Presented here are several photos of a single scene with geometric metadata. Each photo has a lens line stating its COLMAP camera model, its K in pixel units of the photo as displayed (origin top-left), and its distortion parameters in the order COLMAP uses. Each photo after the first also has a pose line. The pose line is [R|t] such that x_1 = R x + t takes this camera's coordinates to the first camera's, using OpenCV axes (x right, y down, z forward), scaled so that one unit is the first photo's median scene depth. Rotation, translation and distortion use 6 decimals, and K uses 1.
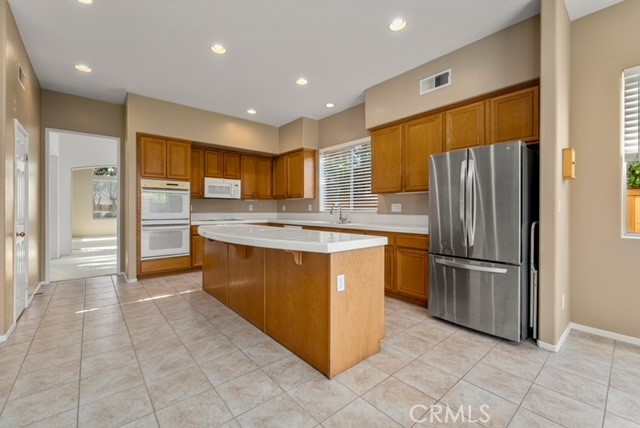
lens RADIAL K [[274.0, 0, 318.3], [0, 274.0, 209.9], [0, 0, 1]] dist [0.000805, -0.000349]
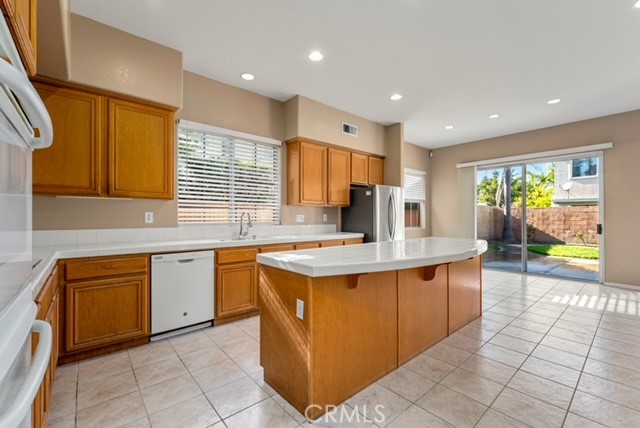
lens RADIAL K [[274.0, 0, 323.4], [0, 274.0, 215.4], [0, 0, 1]] dist [0.000805, -0.000349]
pose [[-0.024070, 0.006393, 0.999690, -0.666155], [-0.000863, 0.999979, -0.006415, -0.010963], [-0.999710, -0.001017, -0.024064, 0.798139]]
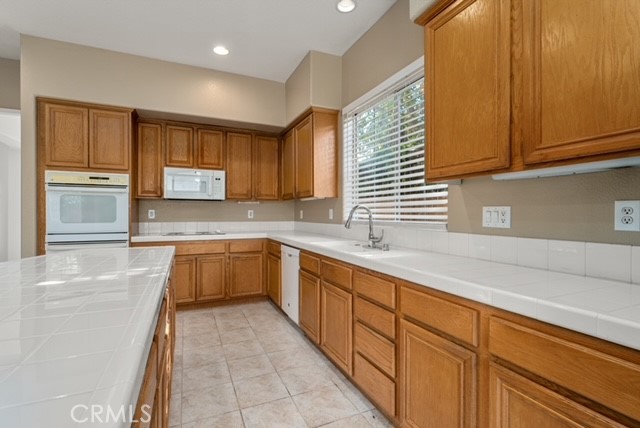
lens RADIAL K [[298.8, 0, 319.4], [0, 298.8, 214.0], [0, 0, 1]] dist [-0.003146, 0.000682]
pose [[0.959490, 0.001029, -0.281741, 0.144246], [-0.001109, 0.999999, -0.000127, -0.010019], [0.281740, 0.000435, 0.959491, 0.465251]]
